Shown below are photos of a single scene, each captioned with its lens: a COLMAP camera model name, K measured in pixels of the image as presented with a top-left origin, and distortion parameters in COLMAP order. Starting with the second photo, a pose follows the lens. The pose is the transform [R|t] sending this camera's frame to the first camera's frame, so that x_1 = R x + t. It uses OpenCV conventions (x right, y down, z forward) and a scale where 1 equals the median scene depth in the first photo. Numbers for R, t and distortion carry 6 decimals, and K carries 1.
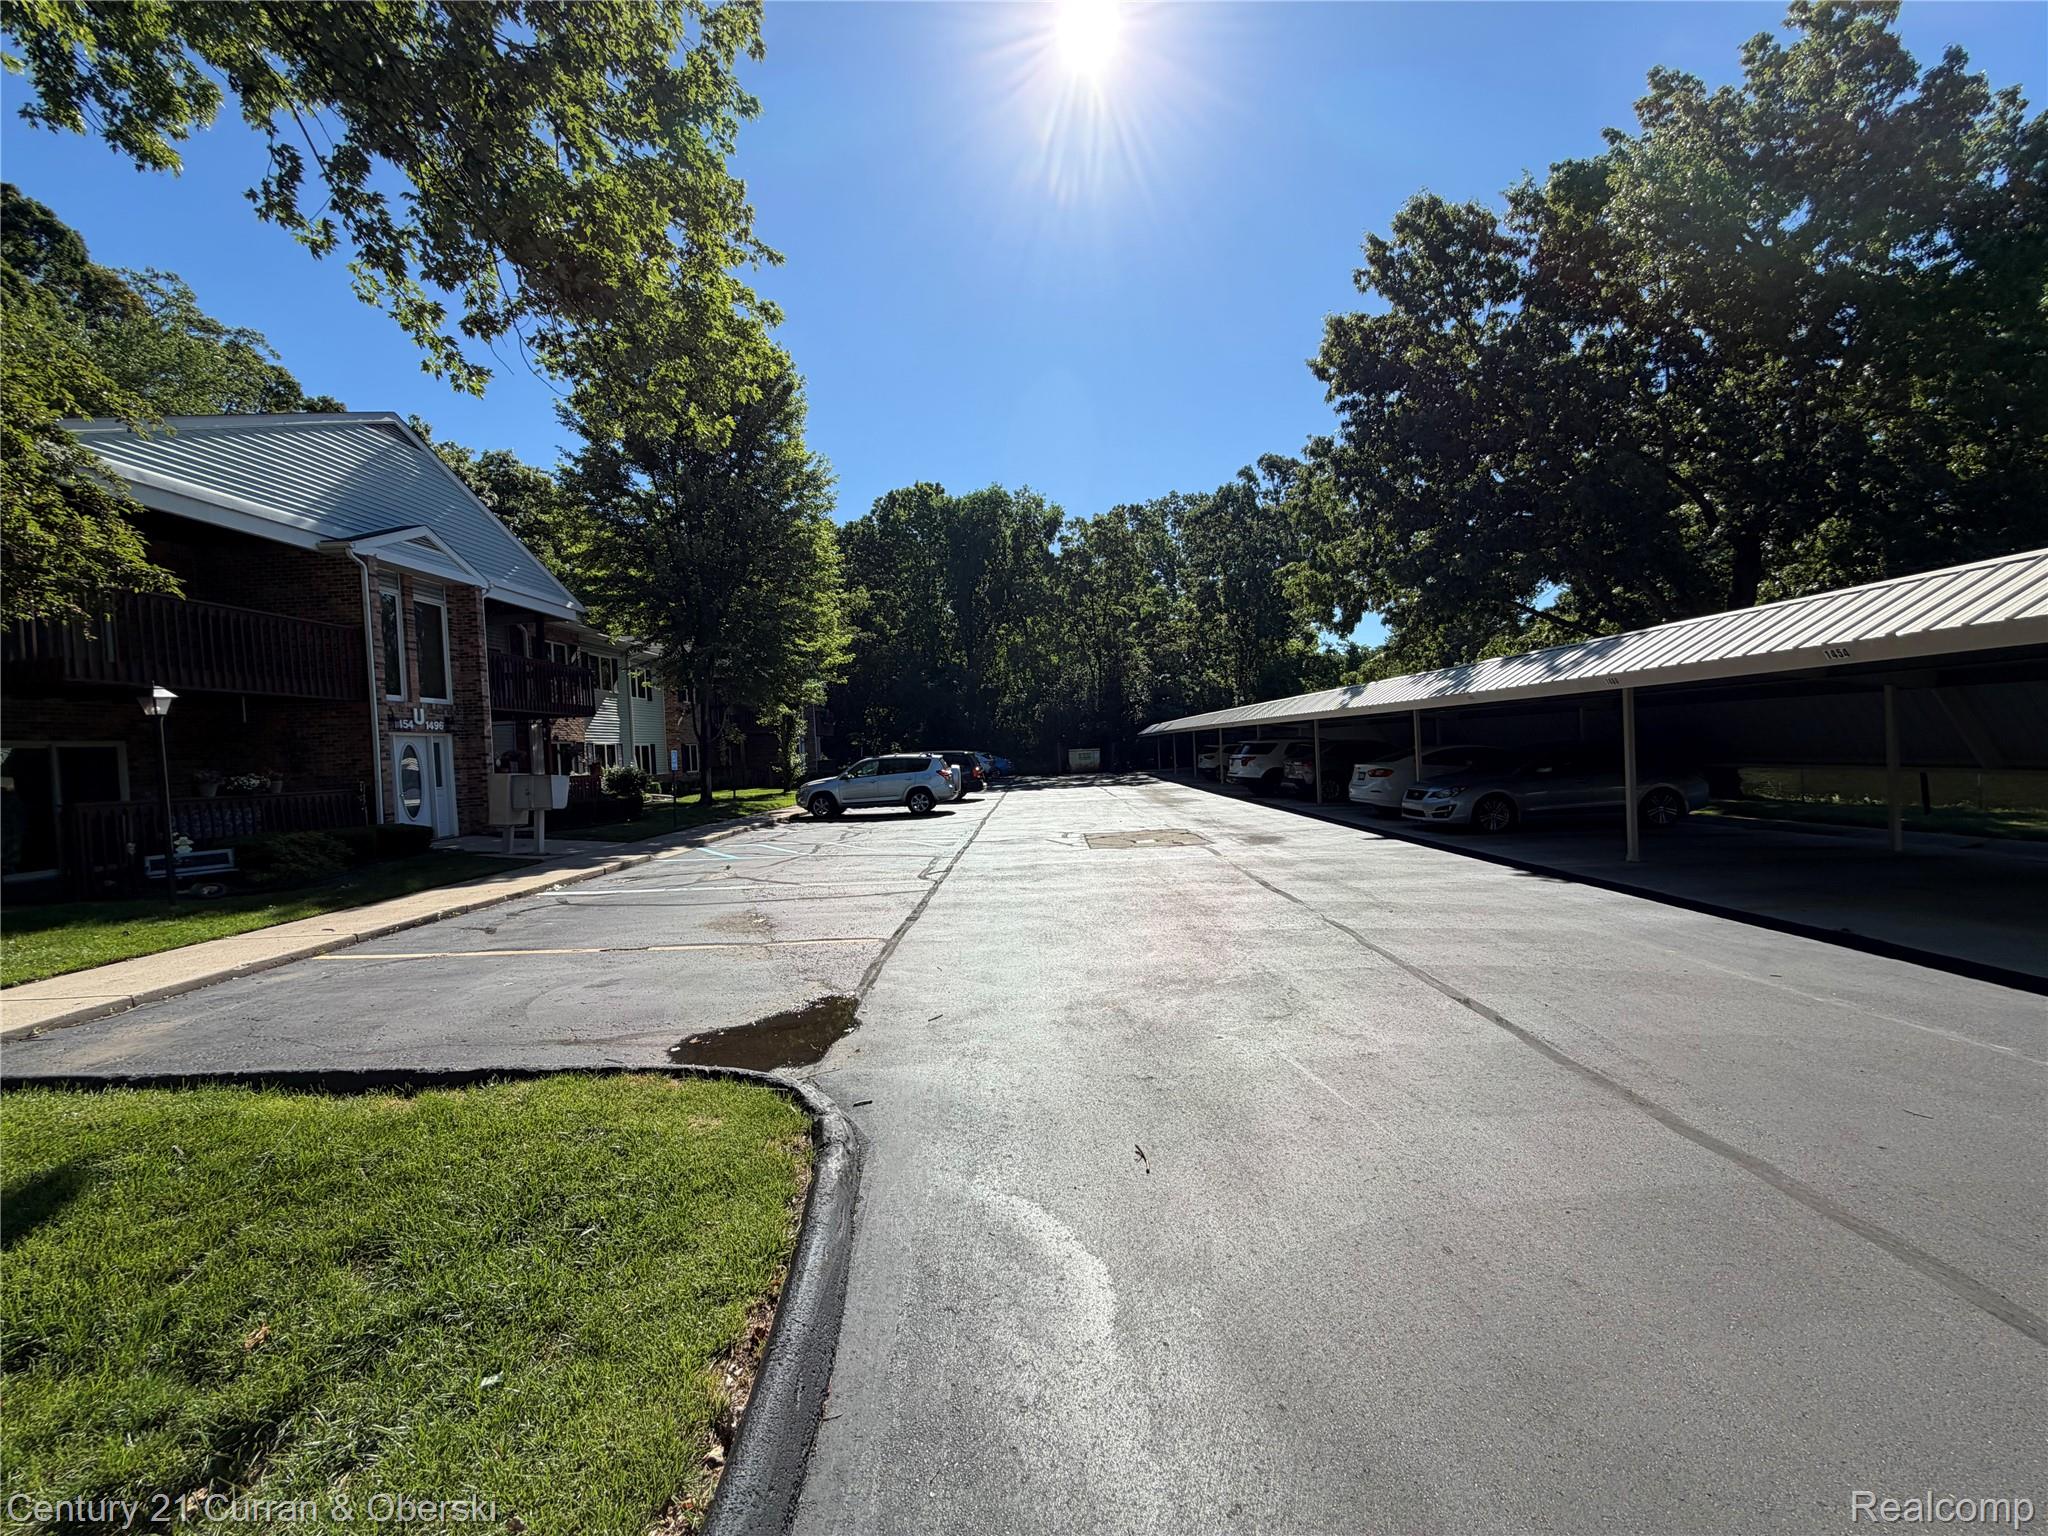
lens RADIAL K [[816.3, 0, 1018.3], [0, 816.3, 772.5], [0, 0, 1]] dist [0.003335, -0.000509]
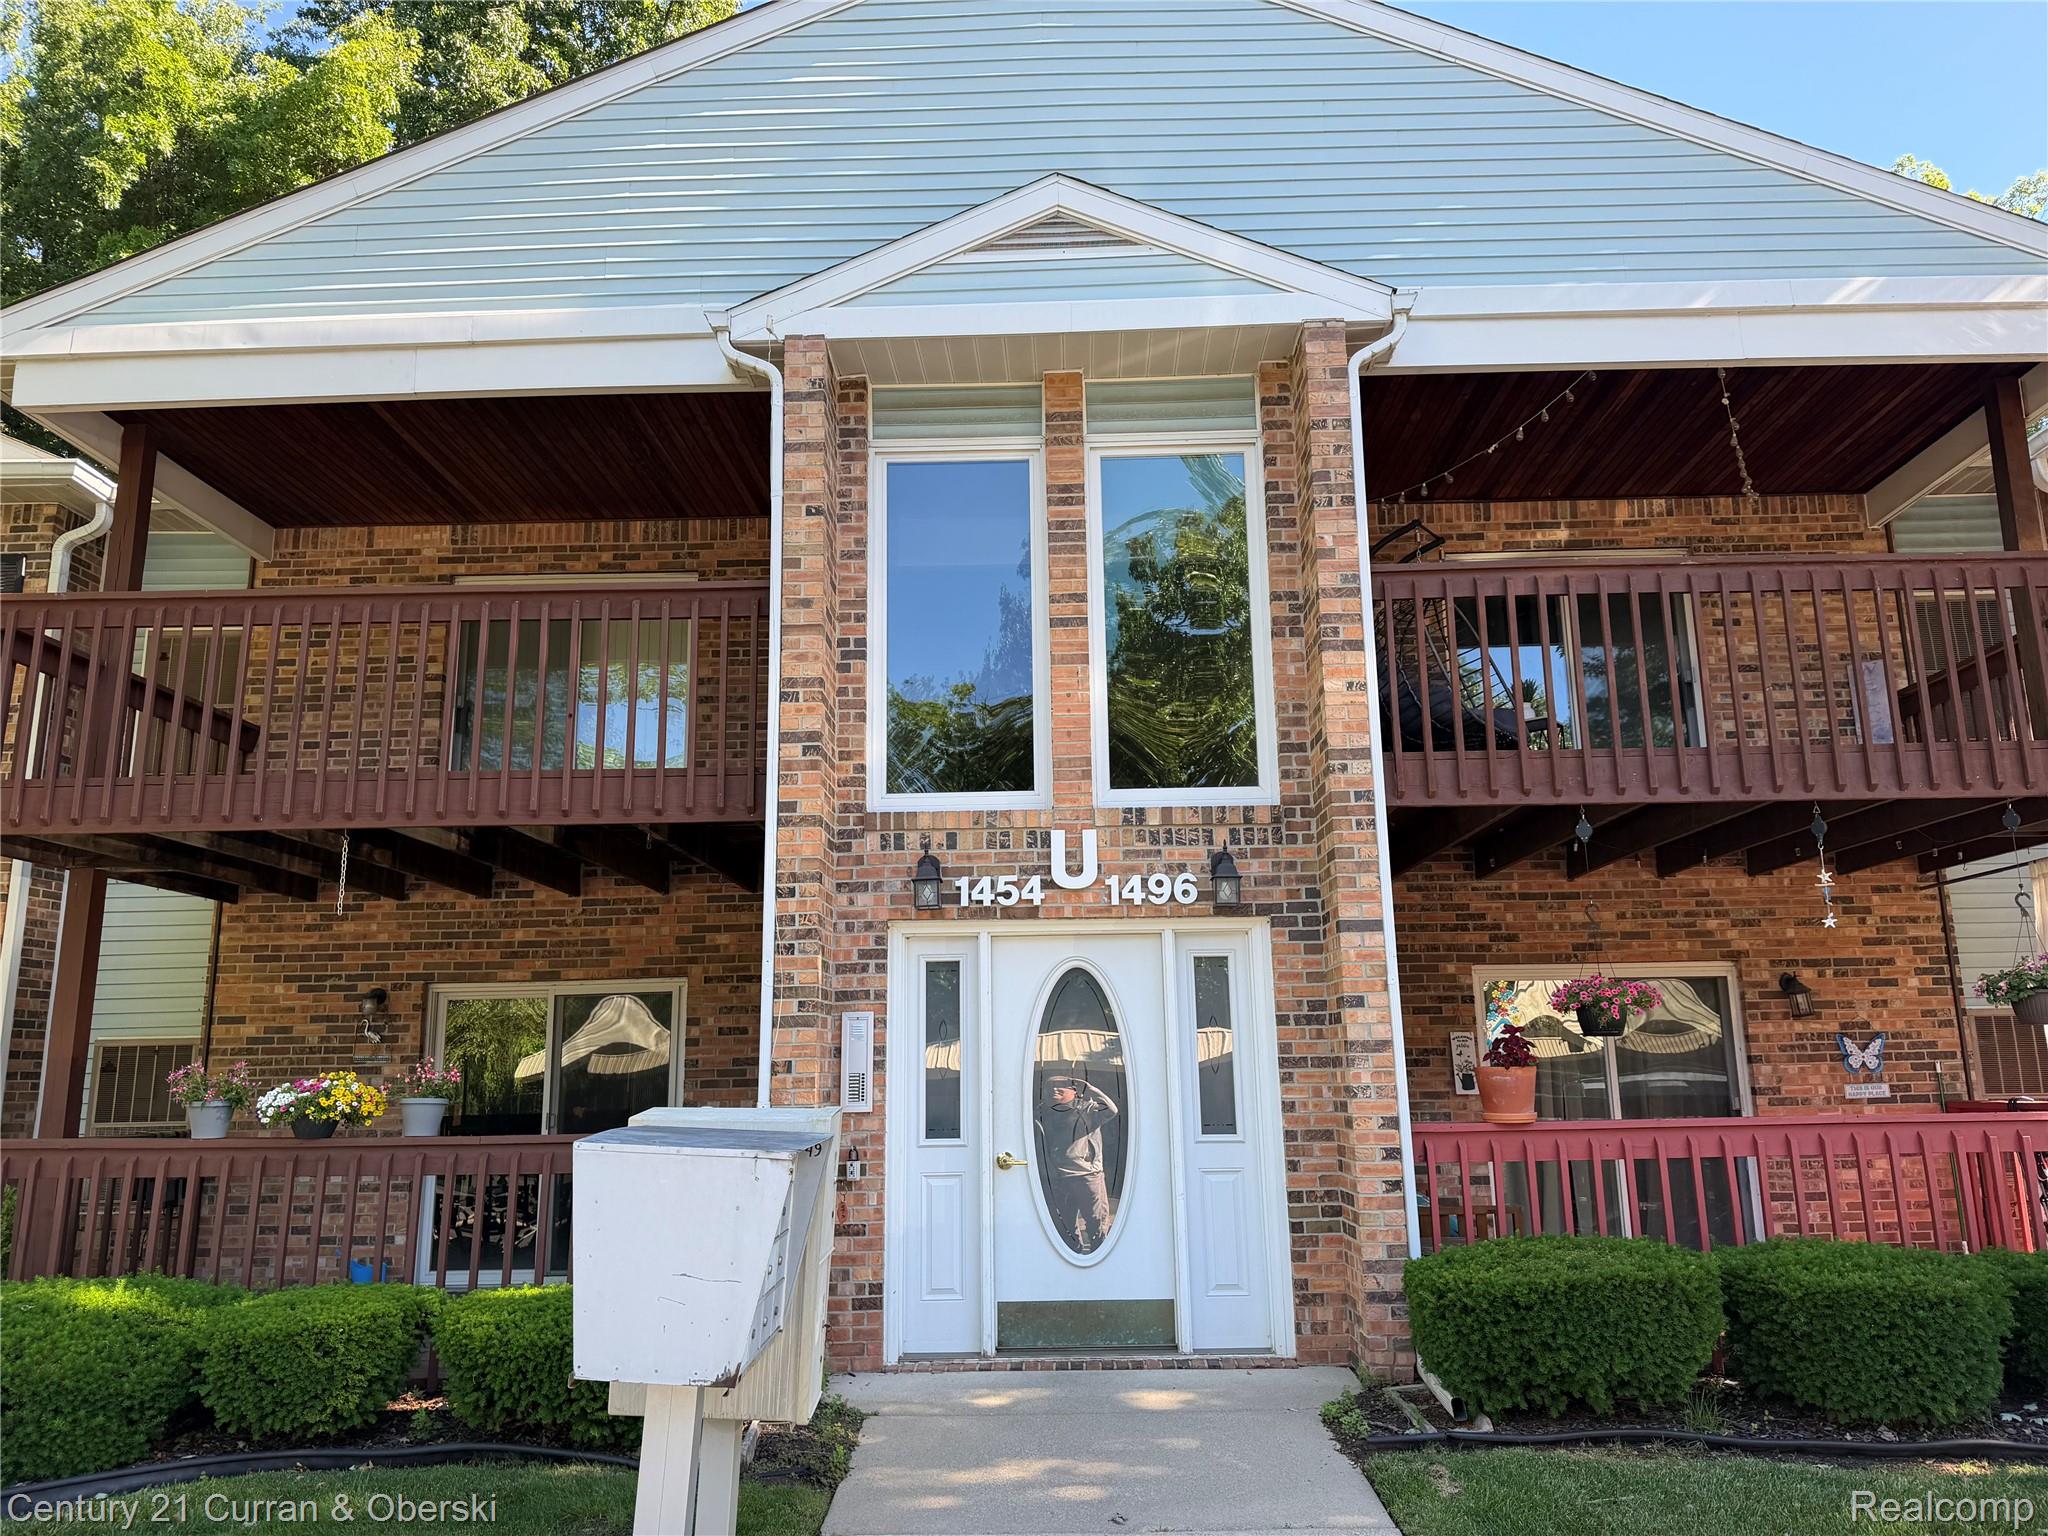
lens RADIAL K [[1444.3, 0, 1031.0], [0, 1444.3, 759.2], [0, 0, 1]] dist [0.155035, -0.294677]
pose [[0.014768, -0.167128, -0.985825, -0.297791], [-0.011838, 0.985834, -0.167307, -0.024215], [0.999821, 0.014141, 0.012581, 1.117957]]
